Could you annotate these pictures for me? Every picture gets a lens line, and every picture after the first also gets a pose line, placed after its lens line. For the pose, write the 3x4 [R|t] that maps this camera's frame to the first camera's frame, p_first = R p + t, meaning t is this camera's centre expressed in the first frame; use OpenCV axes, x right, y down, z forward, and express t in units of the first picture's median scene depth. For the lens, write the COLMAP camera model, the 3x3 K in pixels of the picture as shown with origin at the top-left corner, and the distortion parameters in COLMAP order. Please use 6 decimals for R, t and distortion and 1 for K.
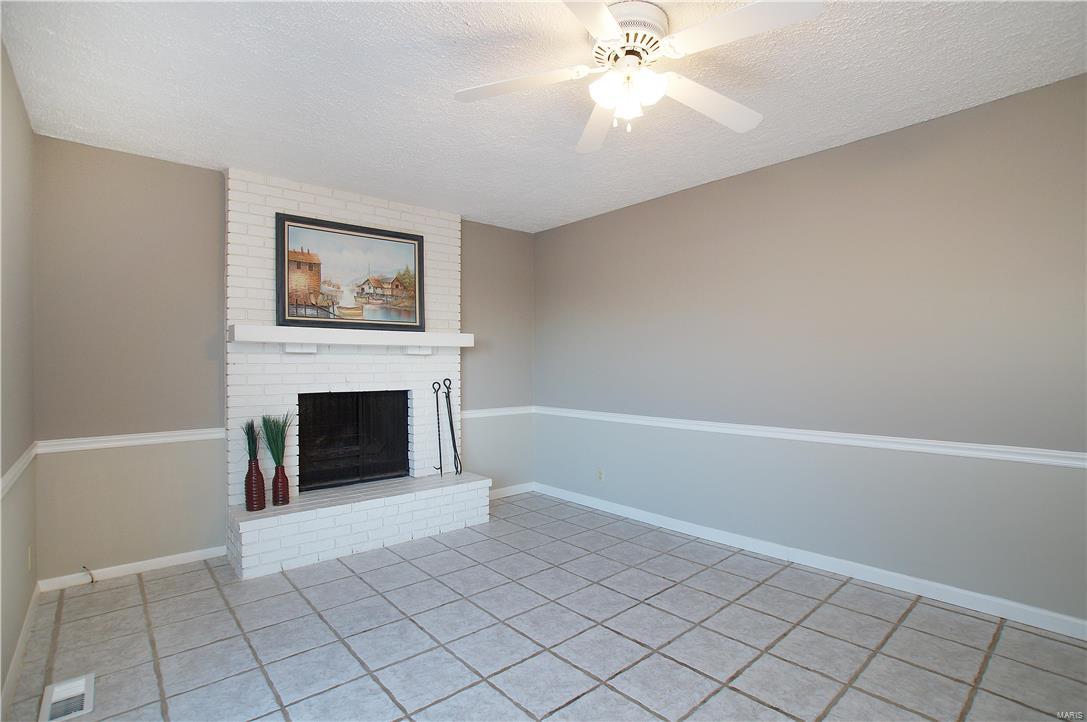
lens RADIAL K [[522.1, 0, 544.8], [0, 522.1, 364.1], [0, 0, 1]] dist [-0.074753, 0.031322]
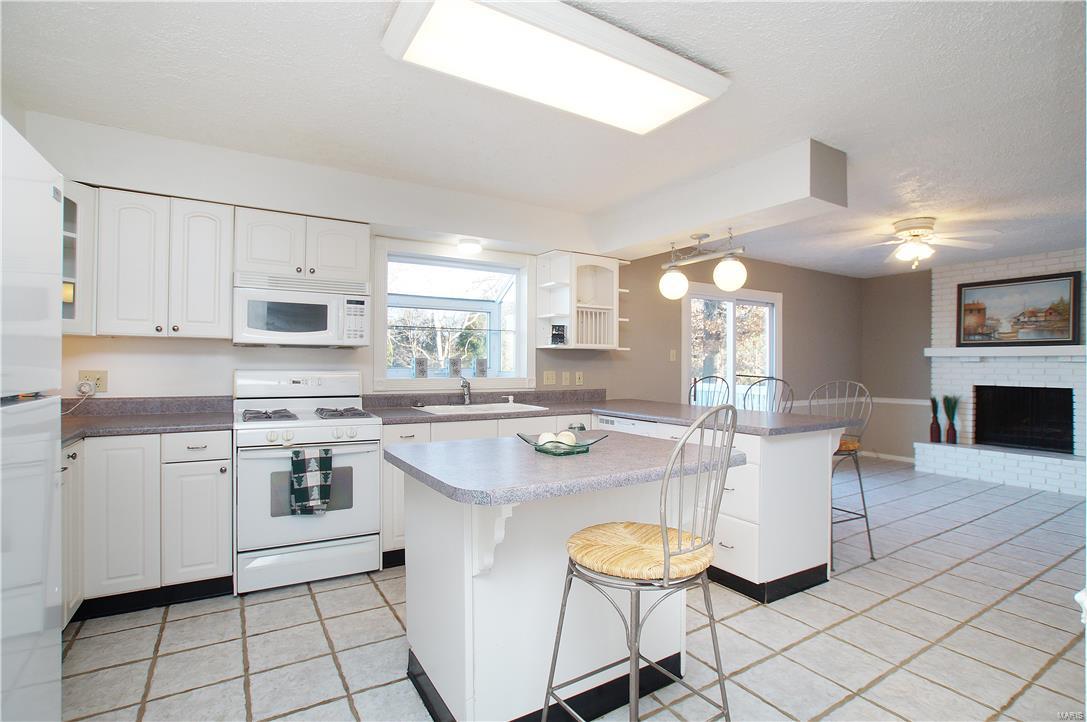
lens RADIAL K [[522.1, 0, 544.8], [0, 522.1, 364.1], [0, 0, 1]] dist [-0.074753, 0.031322]
pose [[-0.179337, 0.002392, -0.983785, 1.416556], [-0.003570, 0.999989, 0.003083, -0.013572], [0.983781, 0.004065, -0.179326, -0.112677]]
